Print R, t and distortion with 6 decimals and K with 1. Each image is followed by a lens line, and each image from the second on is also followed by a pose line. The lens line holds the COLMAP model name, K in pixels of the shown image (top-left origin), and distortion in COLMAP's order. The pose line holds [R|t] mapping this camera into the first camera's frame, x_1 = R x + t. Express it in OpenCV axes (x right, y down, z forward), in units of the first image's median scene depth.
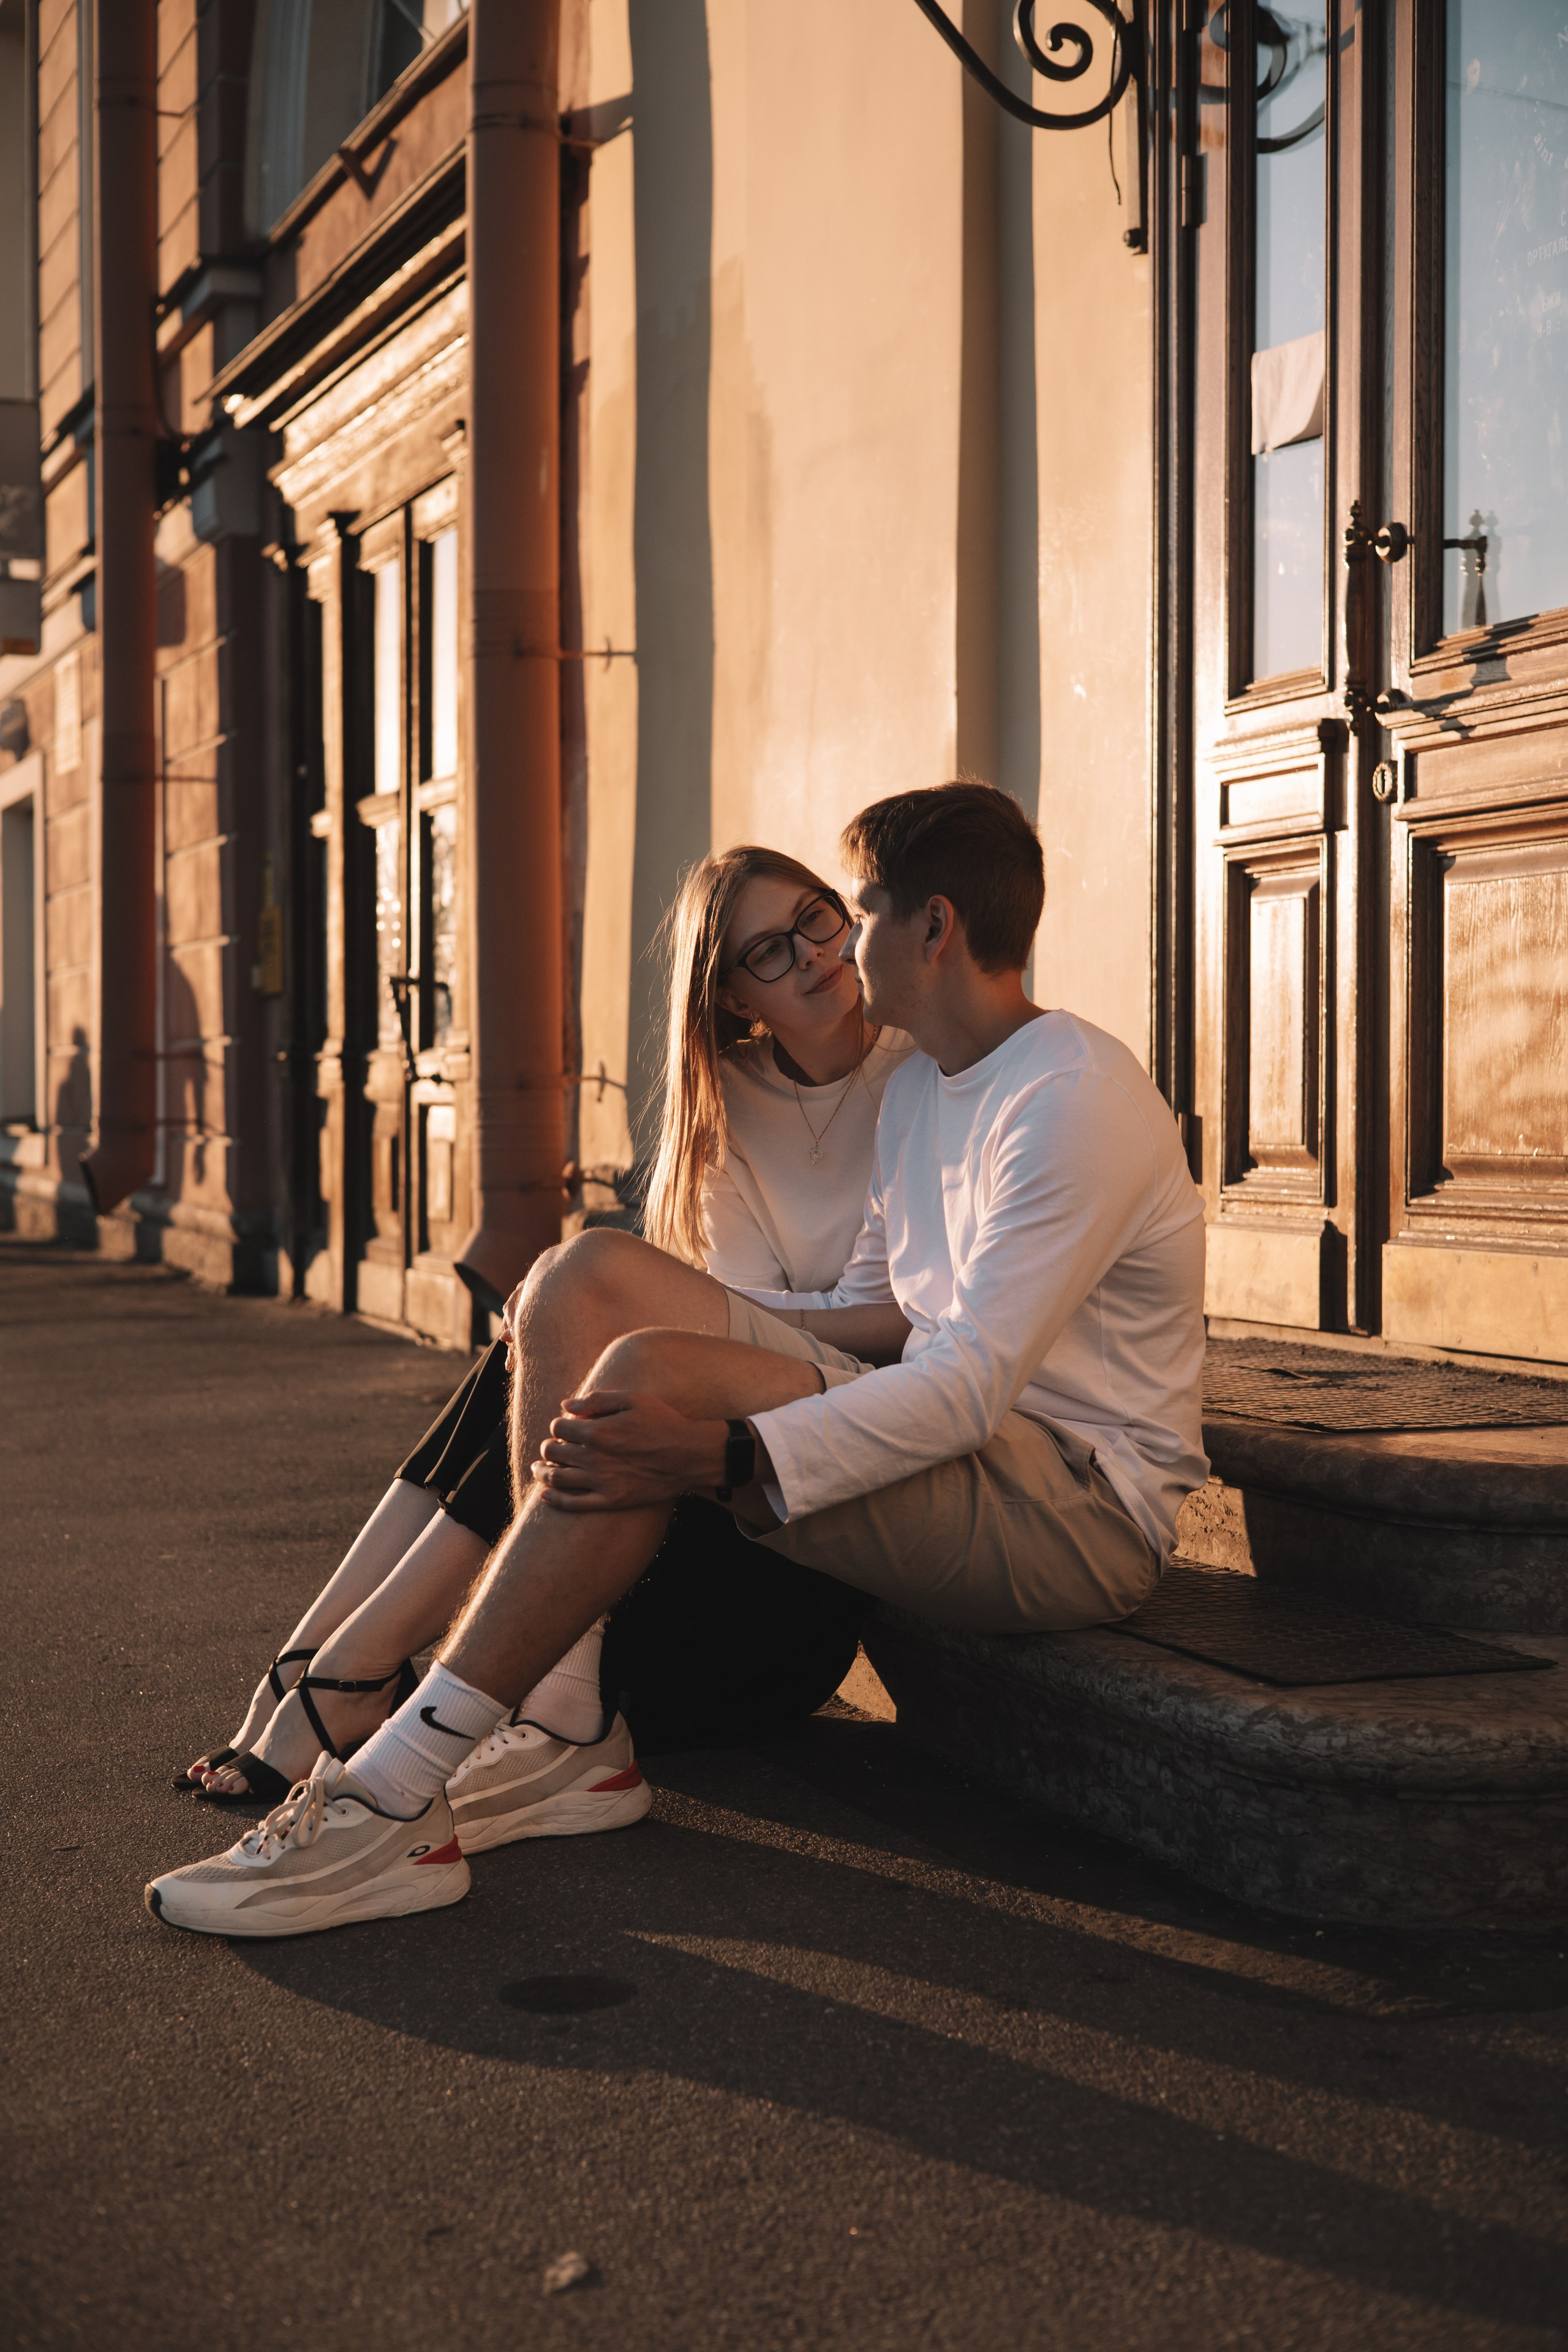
lens RADIAL K [[3263.9, 0, 784.0], [0, 3263.9, 1176.0], [0, 0, 1]] dist [0.026262, -0.136126]
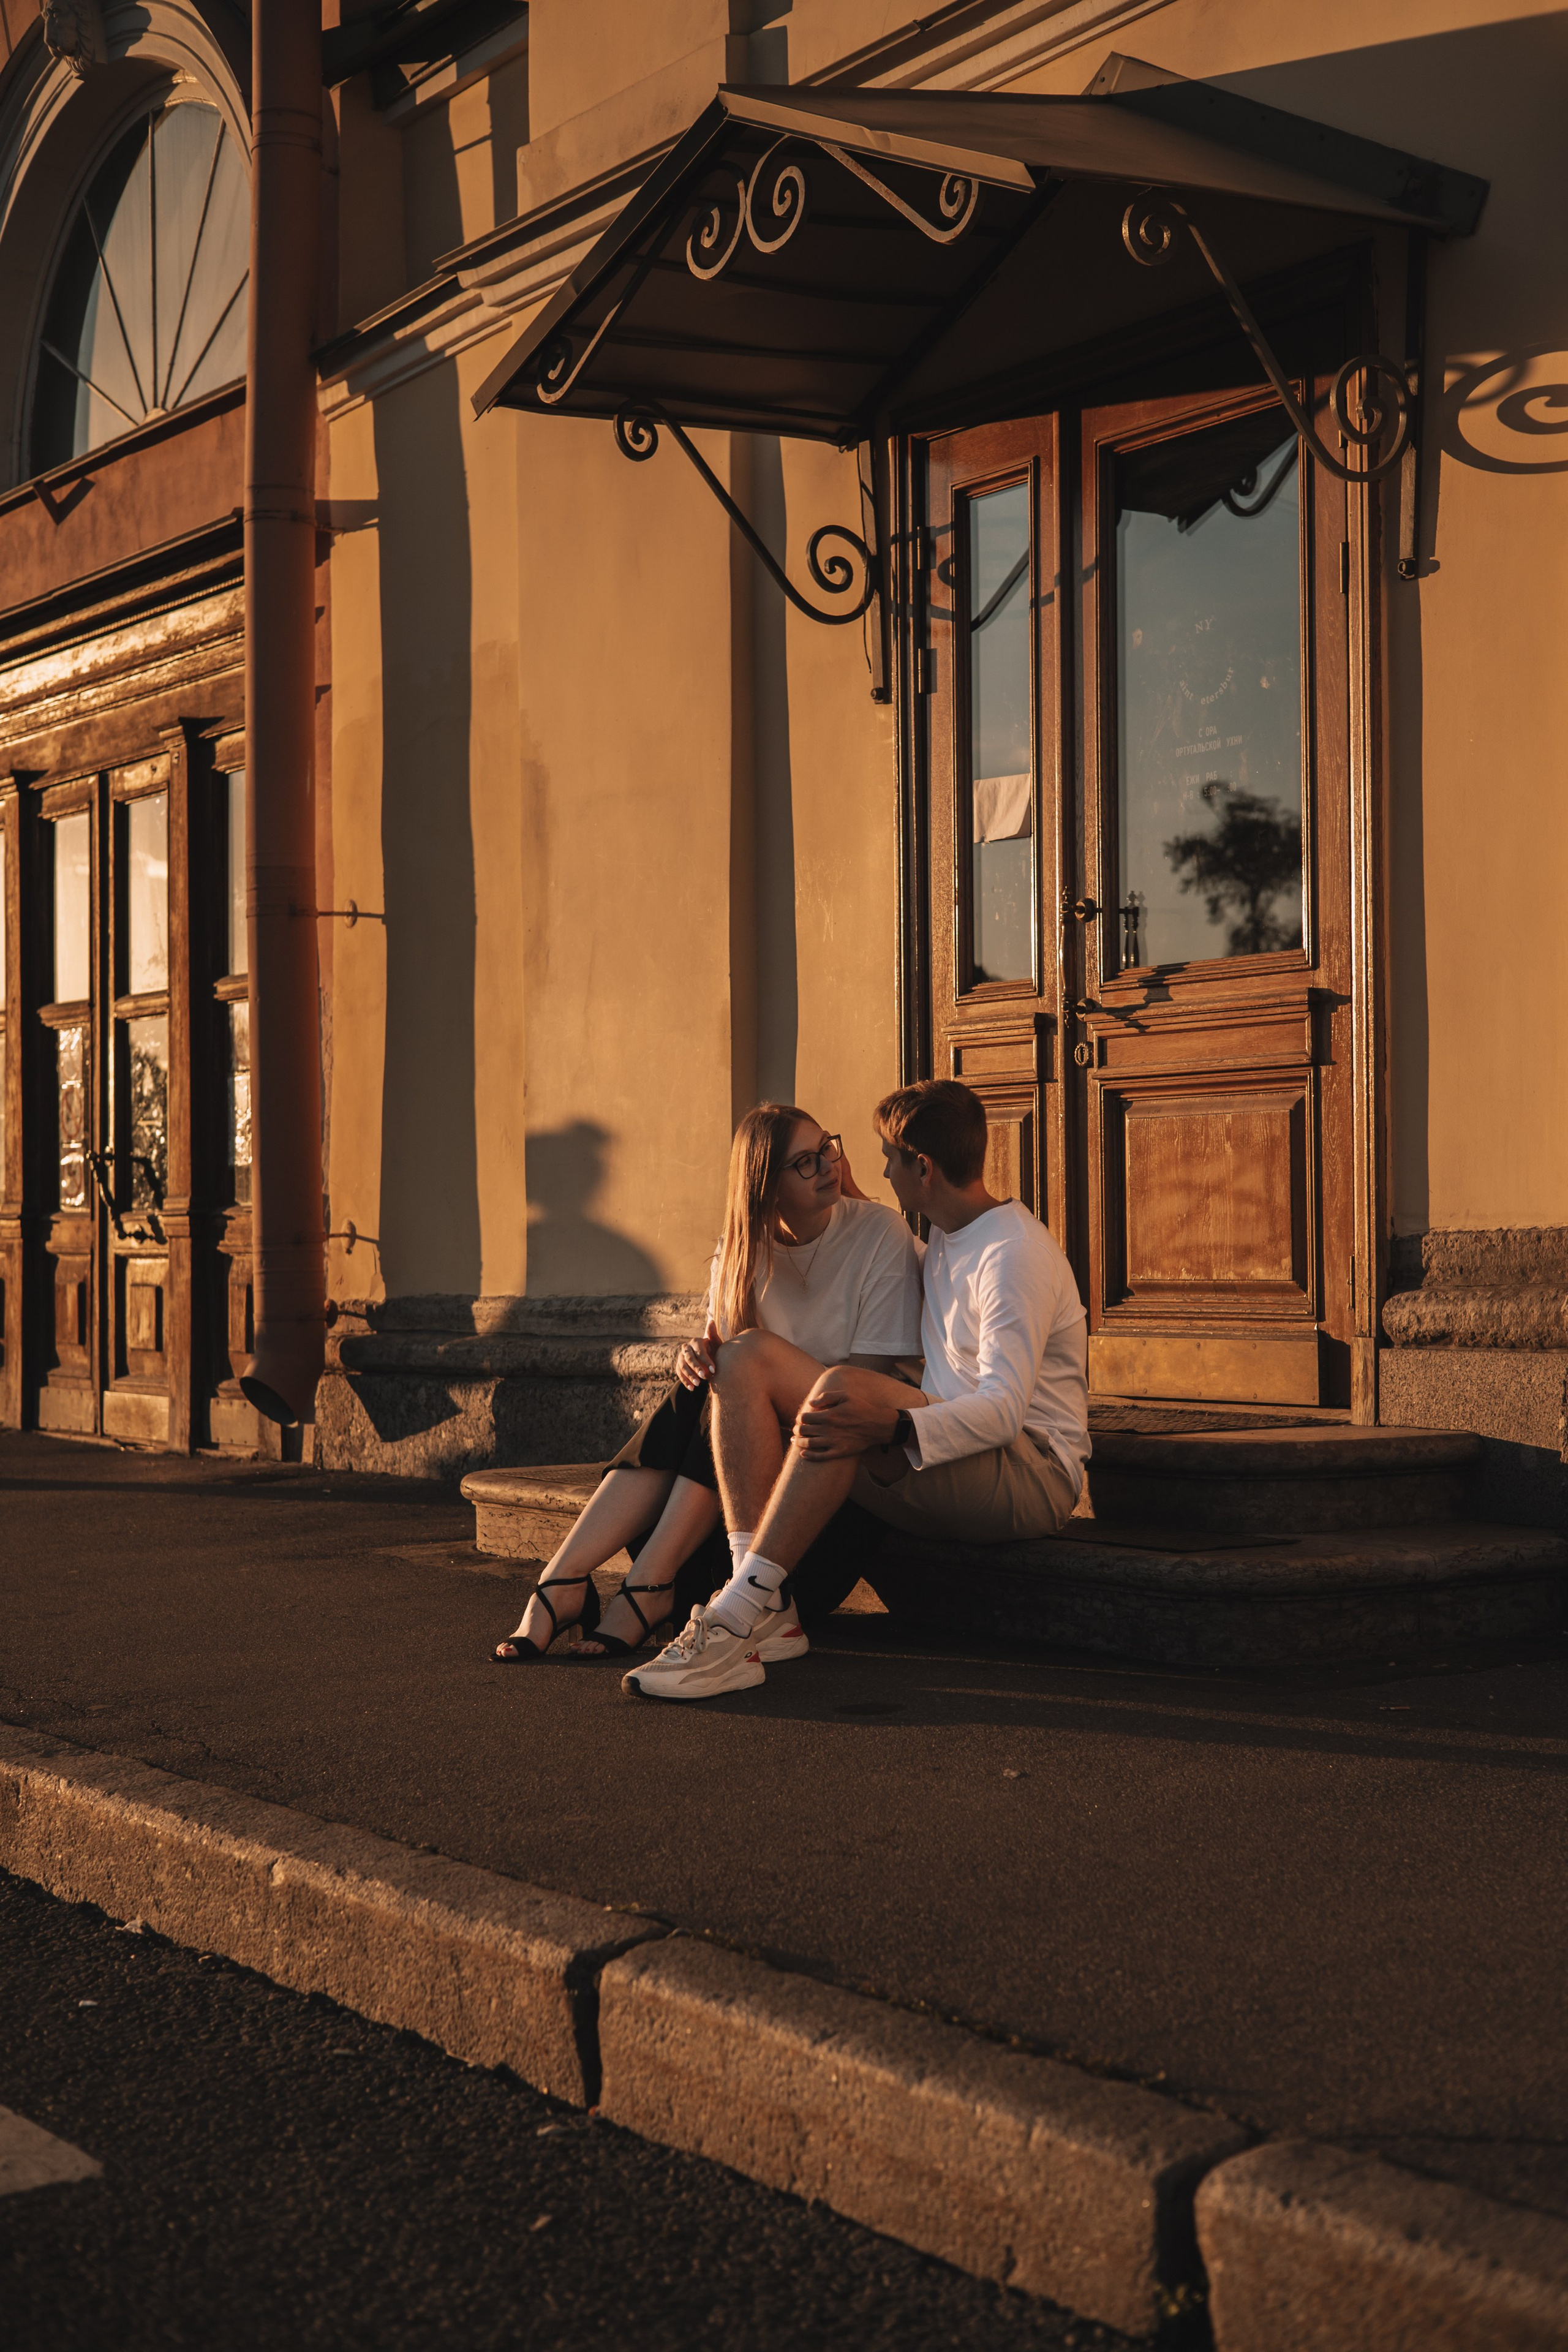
lens RADIAL K [[3263.9, 0, 784.0], [0, 3263.9, 1176.0], [0, 0, 1]] dist [0.026262, -0.136126]
pose [[0.968639, -0.003401, 0.248449, -0.358585], [0.014406, 0.998993, -0.042489, 0.007916], [-0.248054, 0.044735, 0.967713, -0.533284]]
